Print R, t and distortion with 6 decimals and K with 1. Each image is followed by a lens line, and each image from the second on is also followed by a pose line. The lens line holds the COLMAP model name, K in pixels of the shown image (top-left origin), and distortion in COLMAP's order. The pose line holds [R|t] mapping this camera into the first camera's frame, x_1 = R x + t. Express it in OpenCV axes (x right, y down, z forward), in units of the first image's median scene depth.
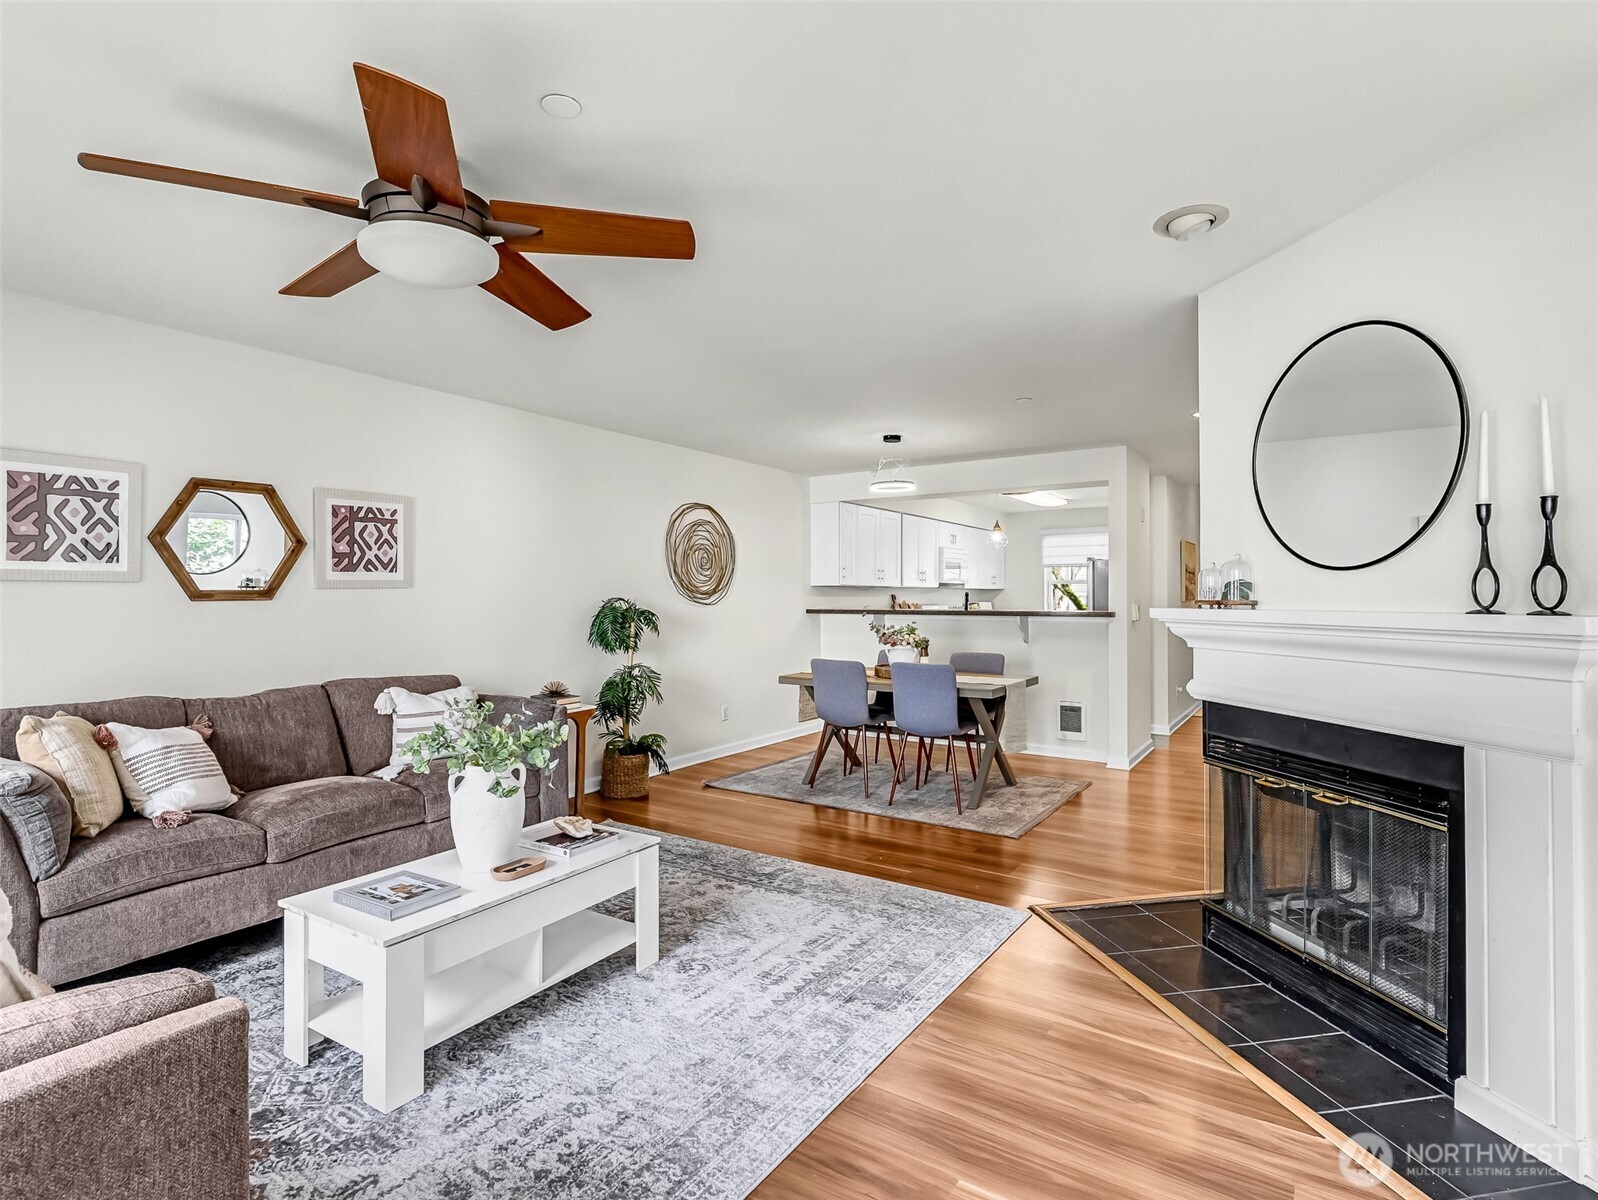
lens RADIAL K [[824.7, 0, 793.3], [0, 824.7, 589.7], [0, 0, 1]] dist [-0.002649, -0.000790]
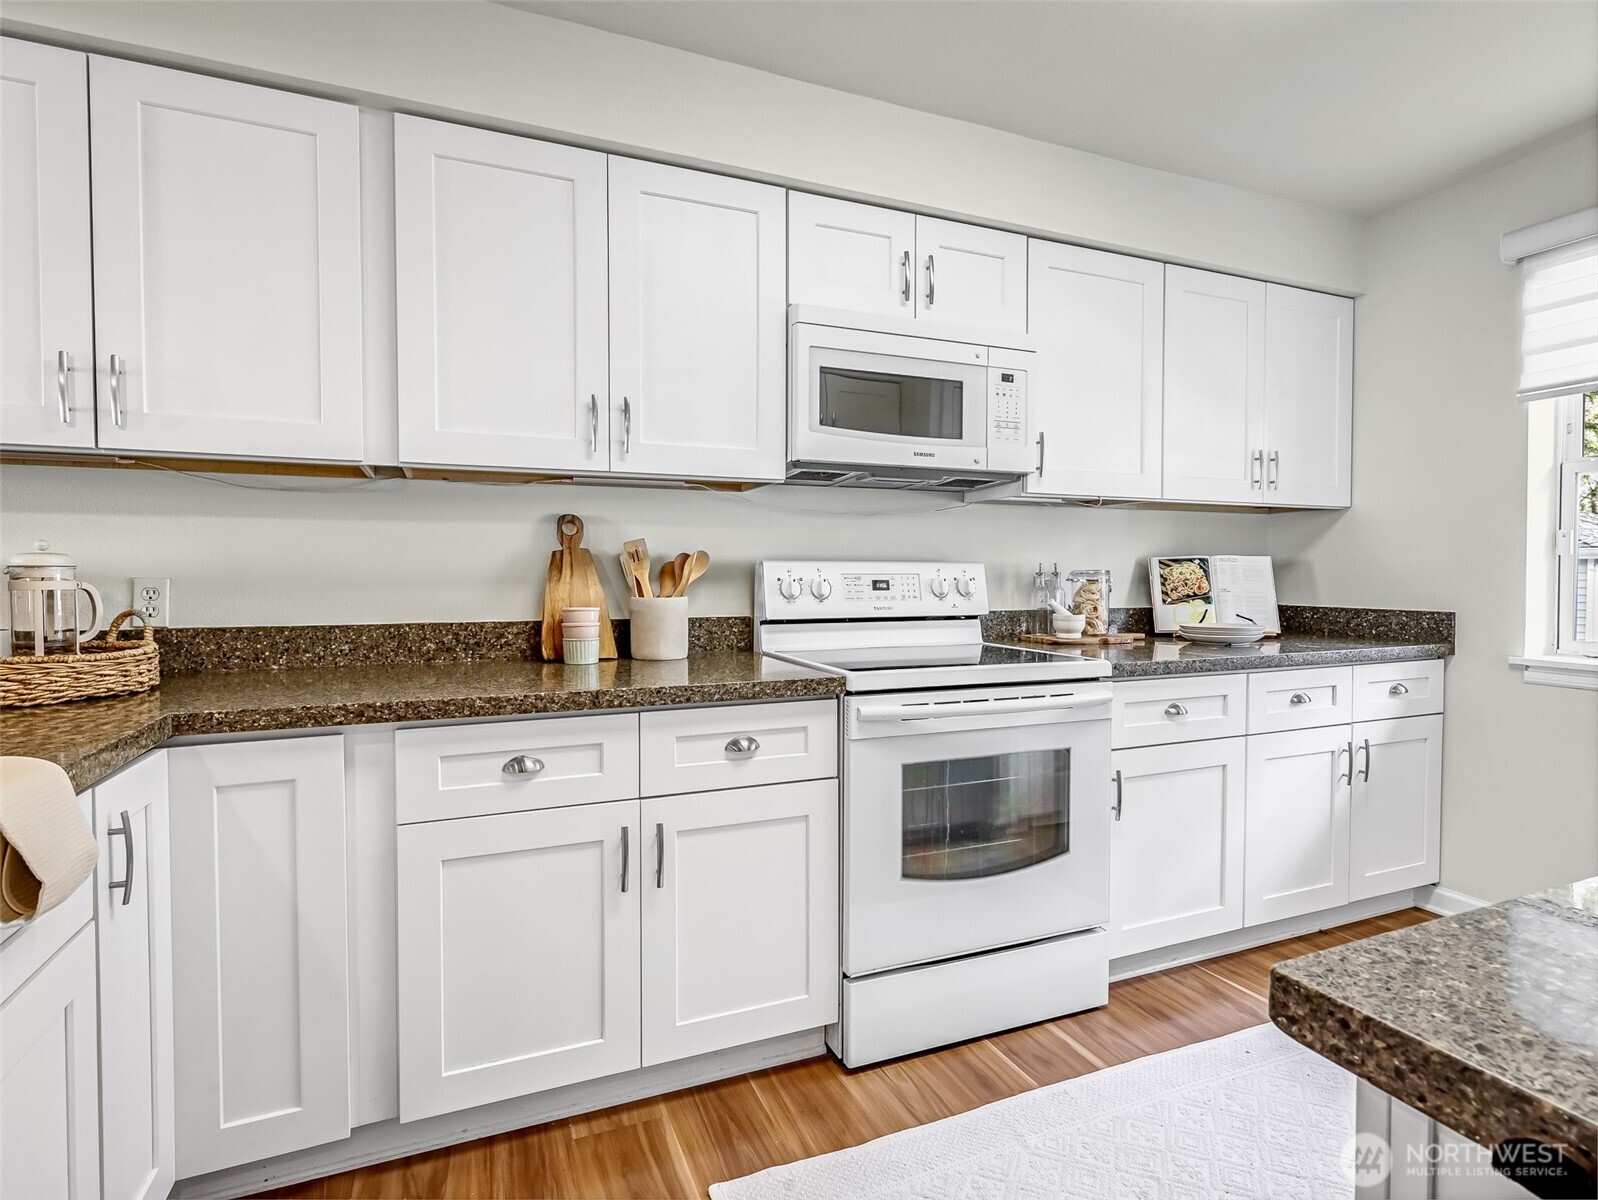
lens RADIAL K [[821.1, 0, 798.2], [0, 821.1, 592.1], [0, 0, 1]] dist [0.003204, 0.000864]
pose [[0.829594, 0.012226, -0.558234, 0.517328], [0.004726, 0.999571, 0.028915, 0.036129], [0.558348, -0.026626, 0.829180, 1.363410]]
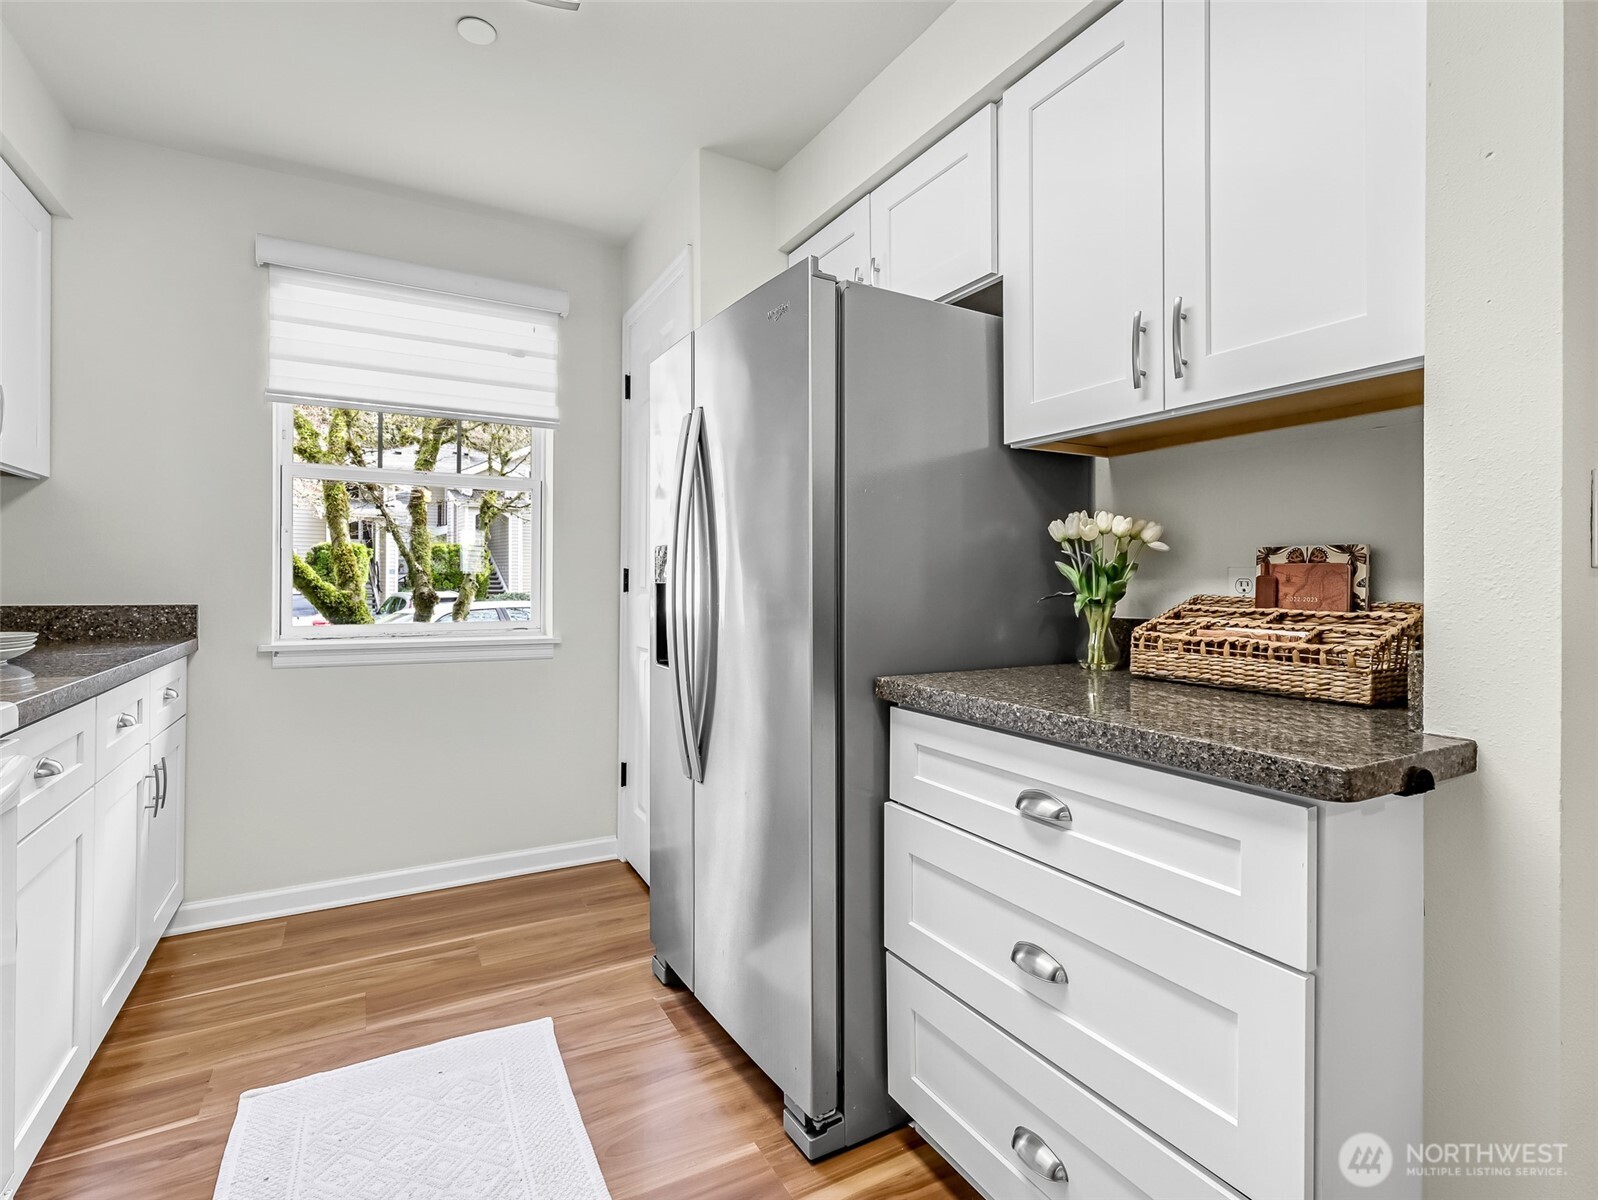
lens RADIAL K [[769.5, 0, 805.1], [0, 769.5, 578.0], [0, 0, 1]] dist [0.002038, -0.000548]
pose [[0.462365, 0.004421, 0.886679, 0.343345], [-0.008730, 0.999962, -0.000433, 0.046313], [-0.886647, -0.007540, 0.462386, 1.484135]]
